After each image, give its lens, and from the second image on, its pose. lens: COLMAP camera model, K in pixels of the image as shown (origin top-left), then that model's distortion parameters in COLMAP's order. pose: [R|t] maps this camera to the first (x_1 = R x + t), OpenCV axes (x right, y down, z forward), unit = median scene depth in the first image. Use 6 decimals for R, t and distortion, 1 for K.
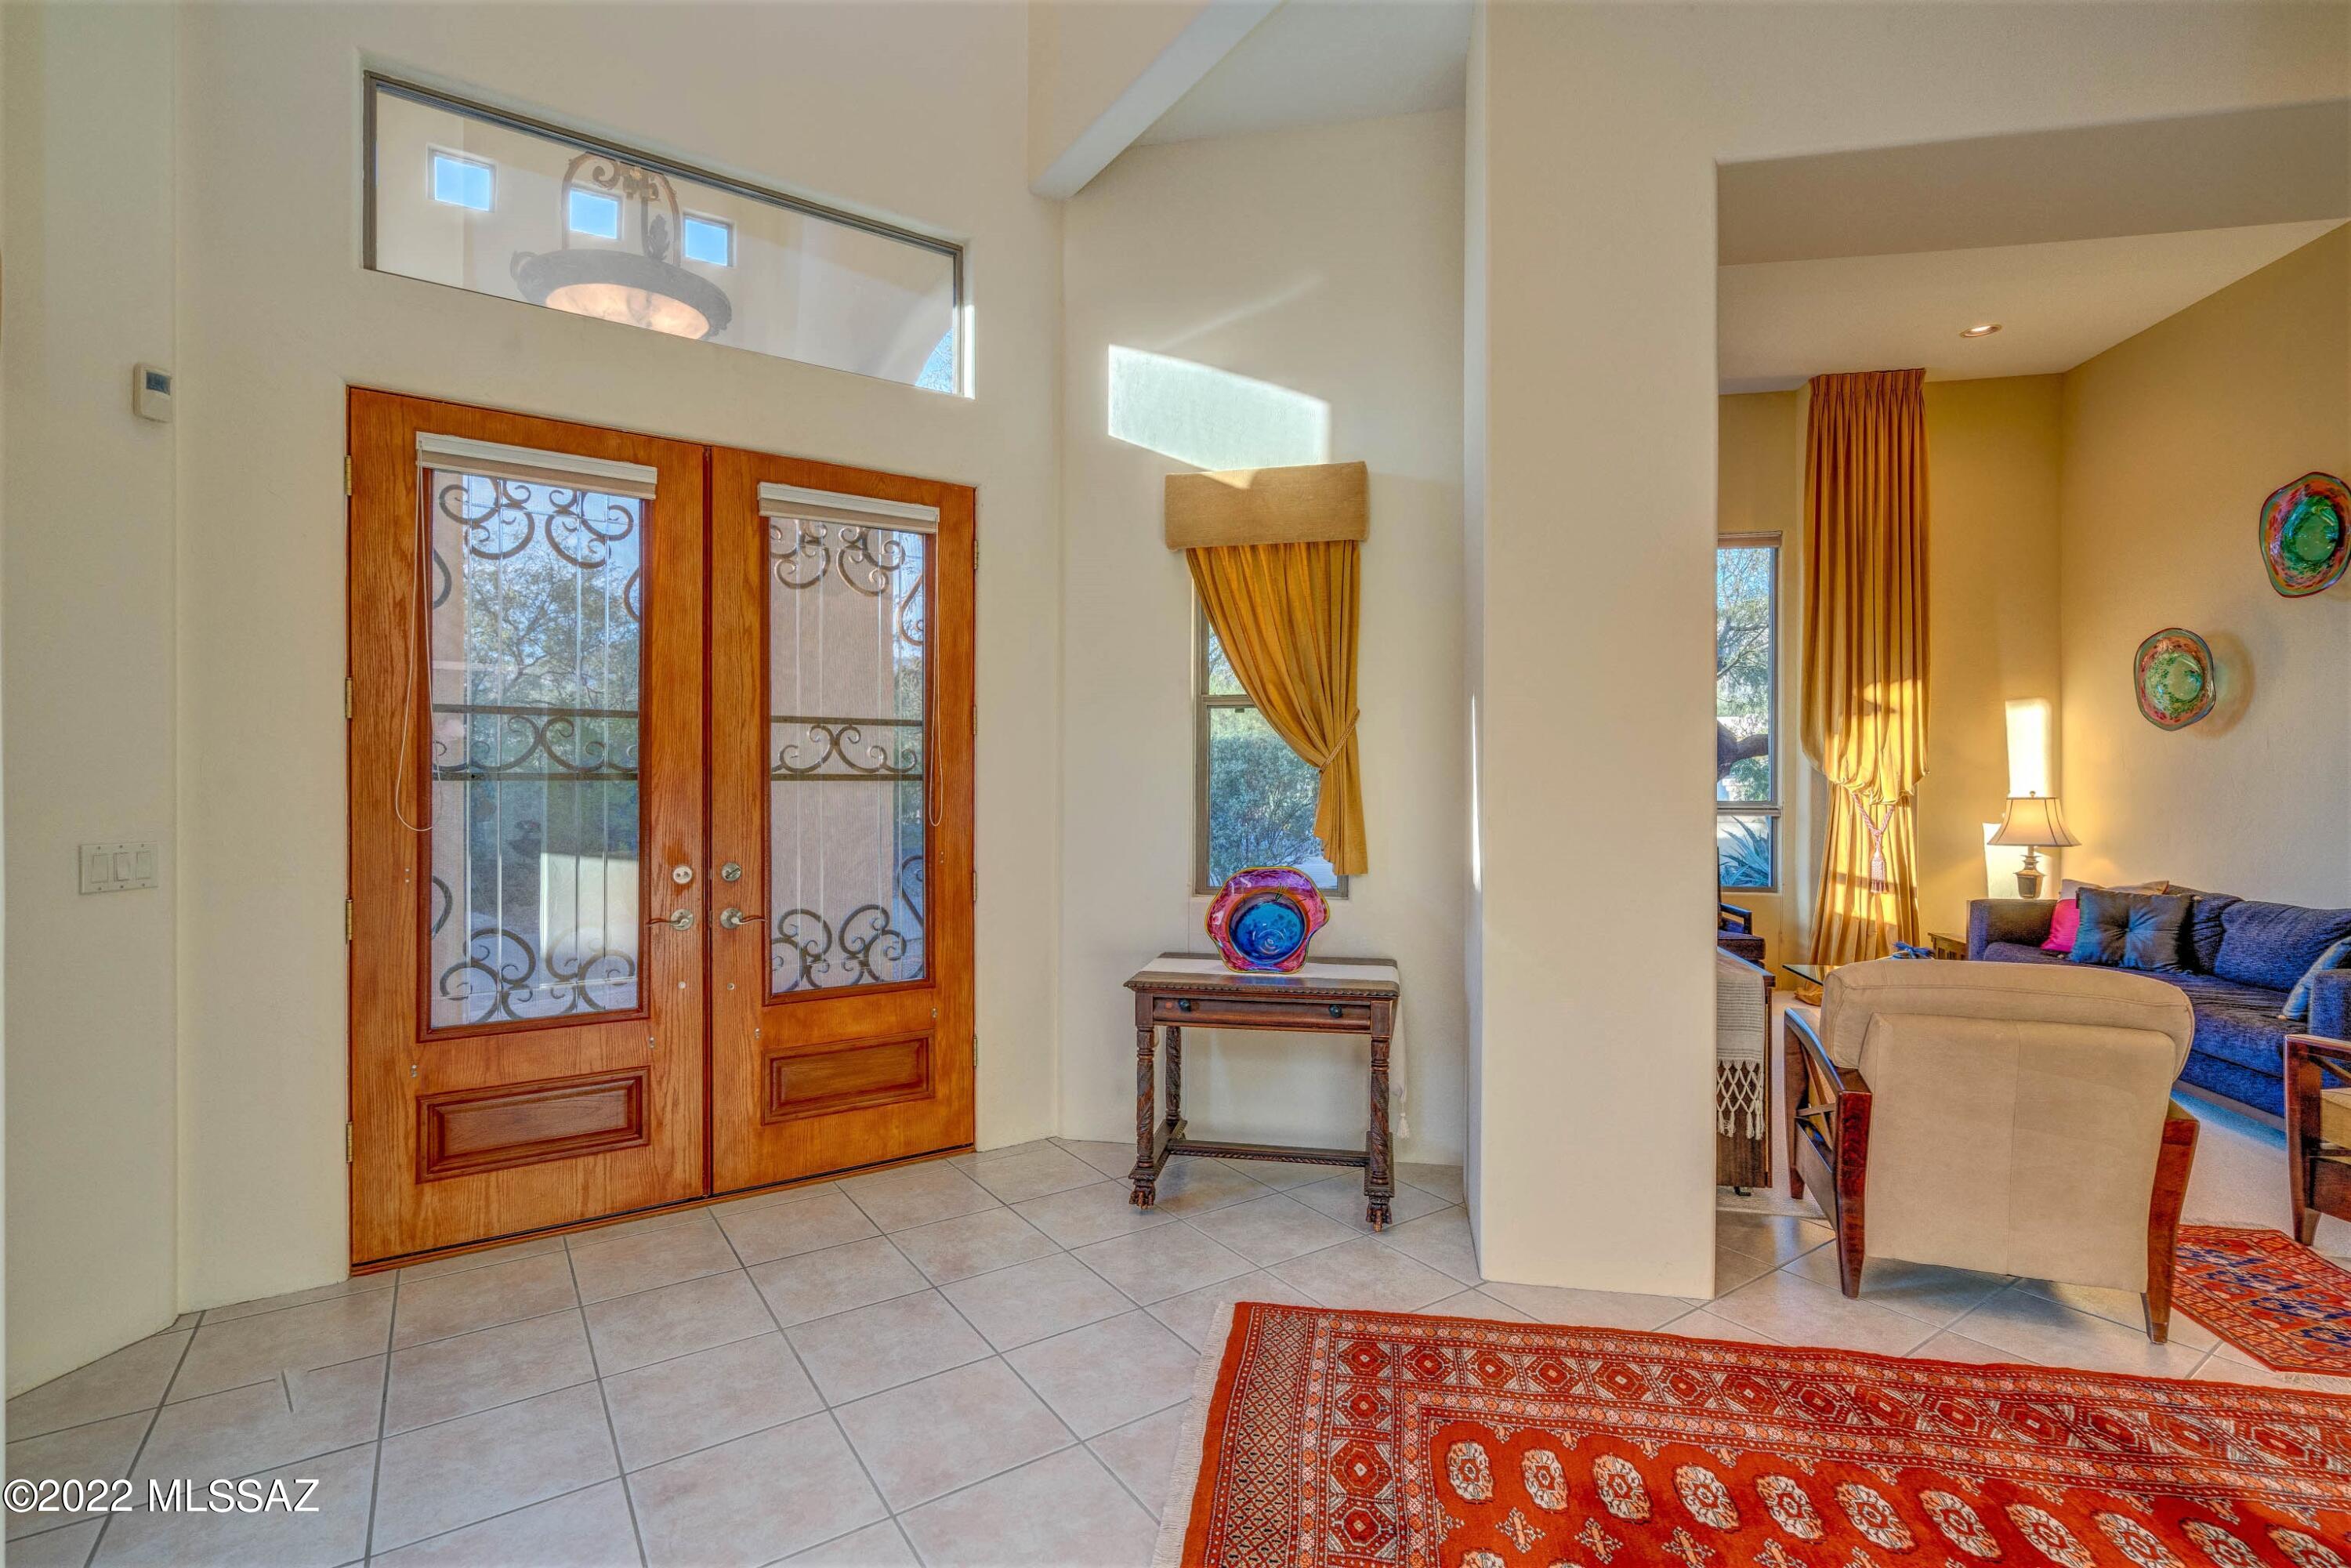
lens RADIAL K [[1056.8, 0, 1160.5], [0, 1056.8, 789.6], [0, 0, 1]] dist [0.002082, 0.001918]
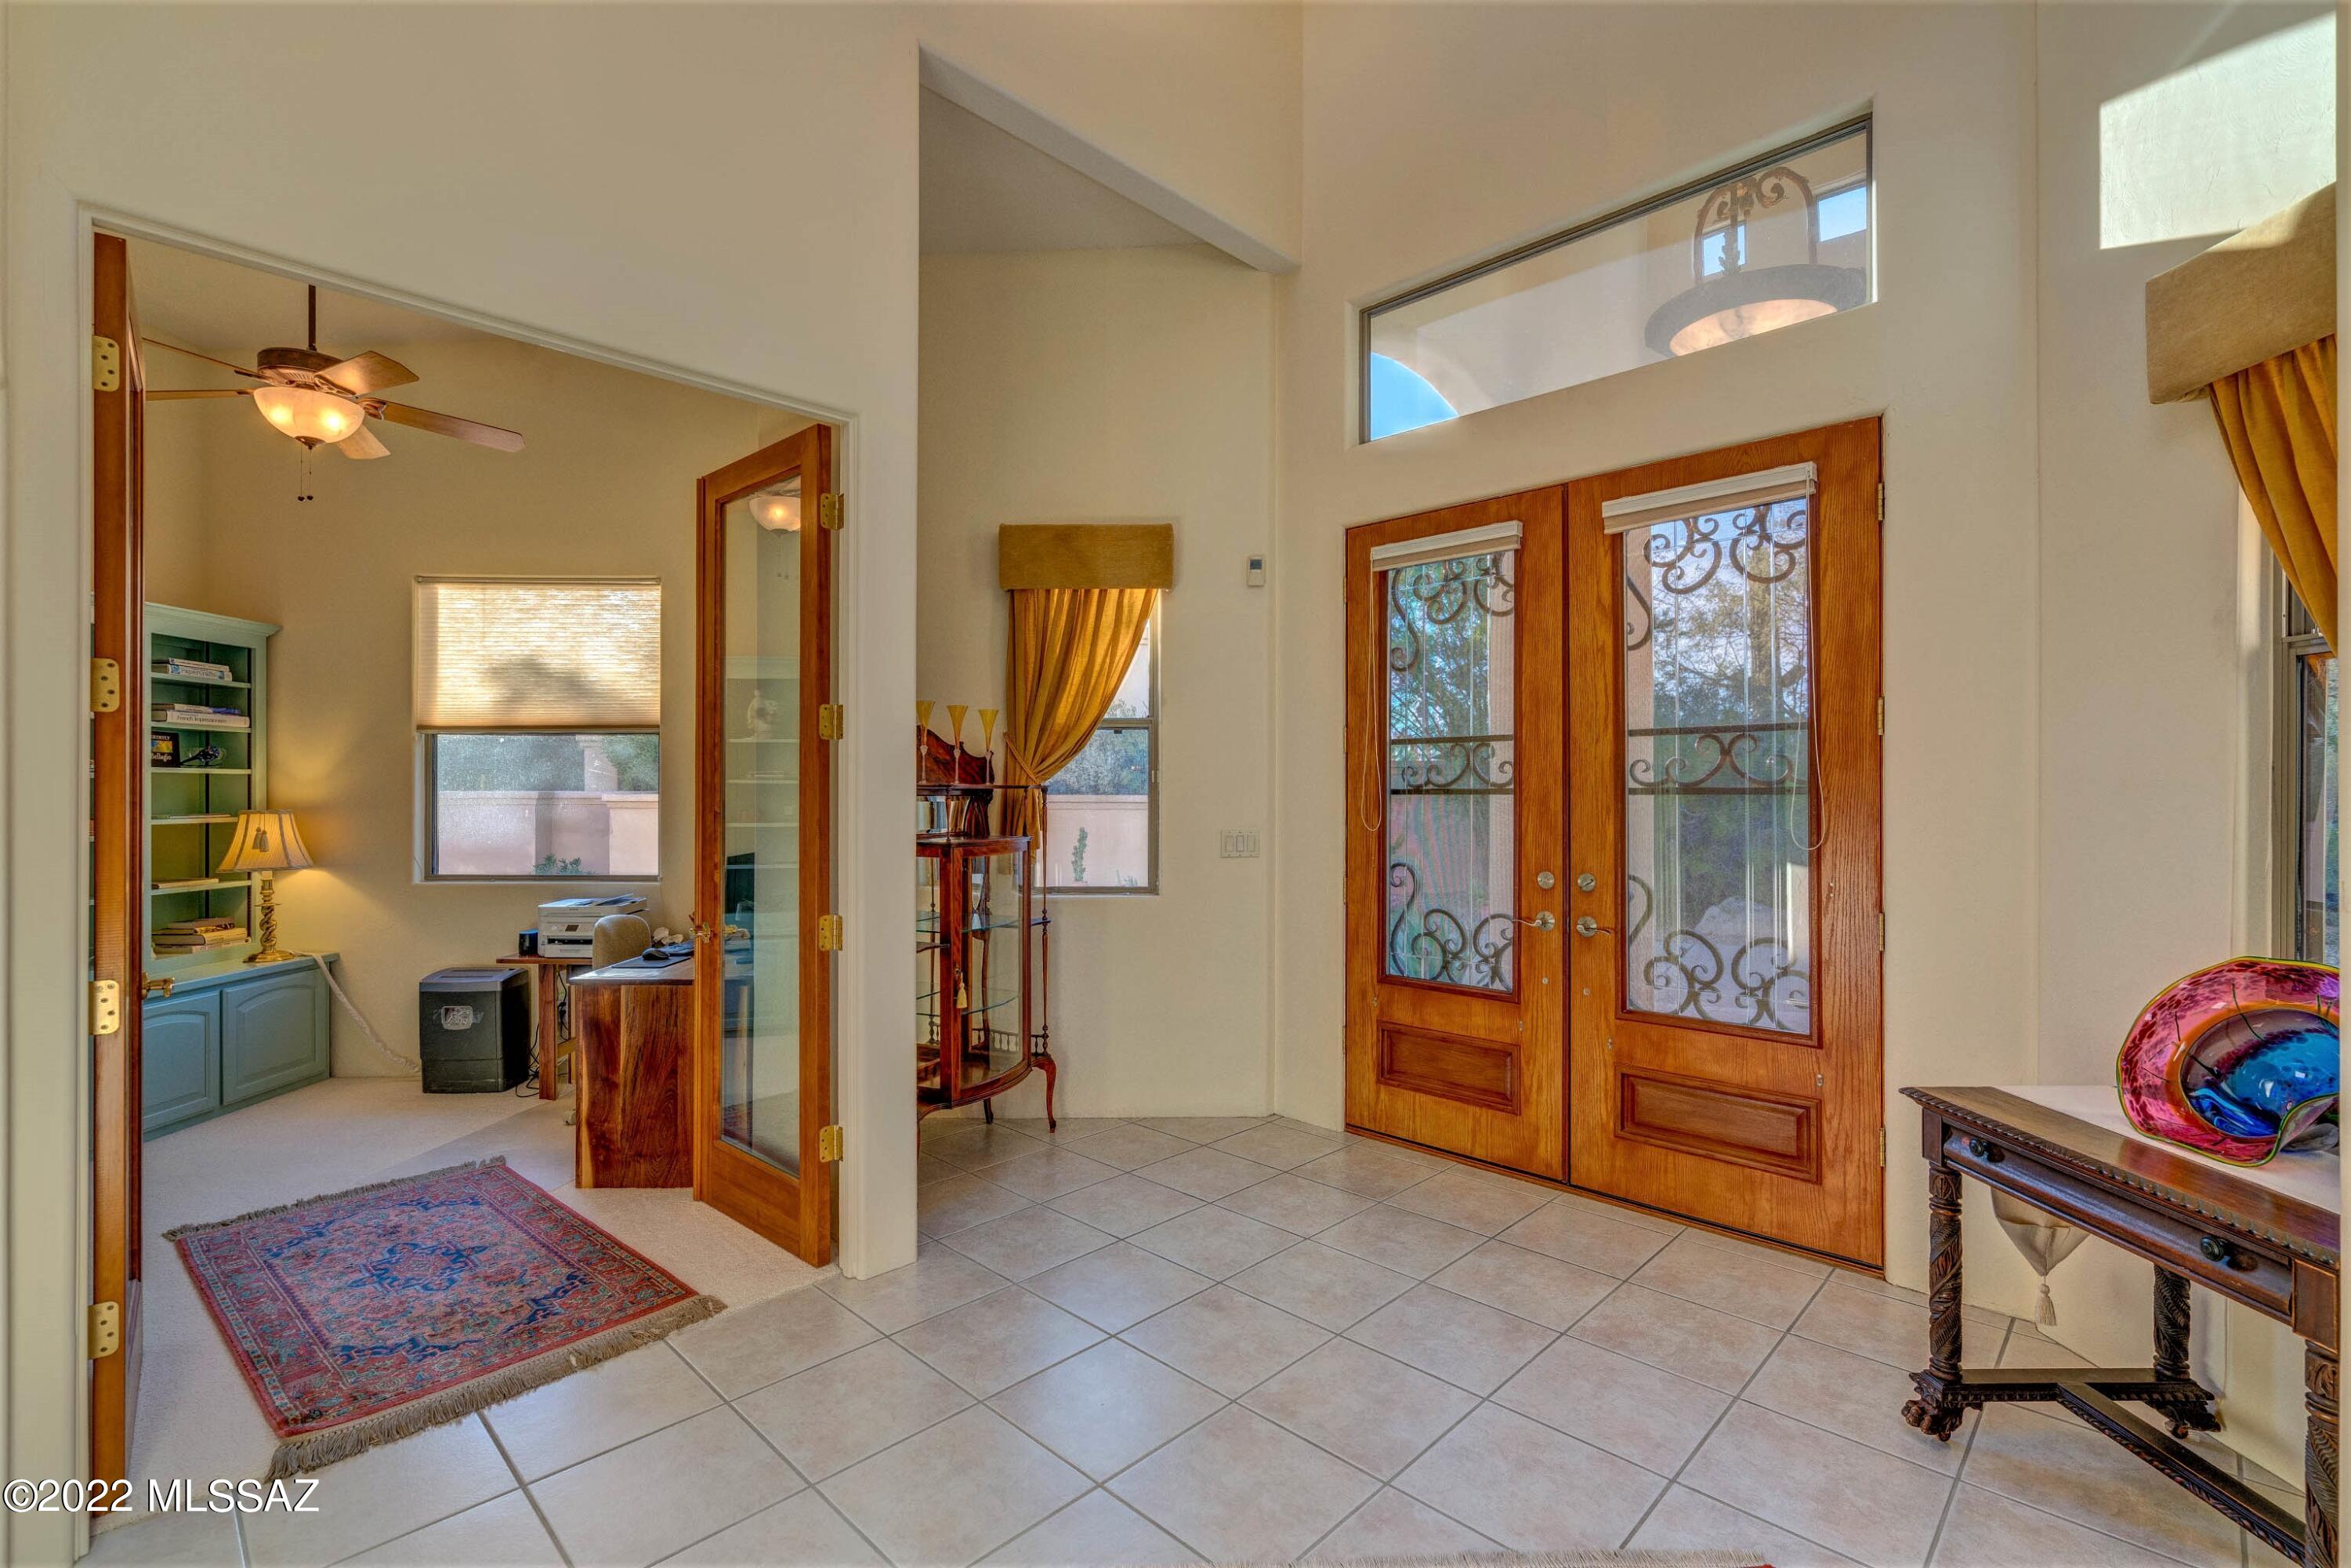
lens RADIAL K [[1056.8, 0, 1163.7], [0, 1056.8, 785.4], [0, 0, 1]] dist [0.002082, 0.001918]
pose [[0.212025, -0.007975, -0.977232, 0.521559], [-0.004400, 0.999949, -0.009115, -0.006233], [0.977254, 0.006233, 0.211979, 0.365632]]
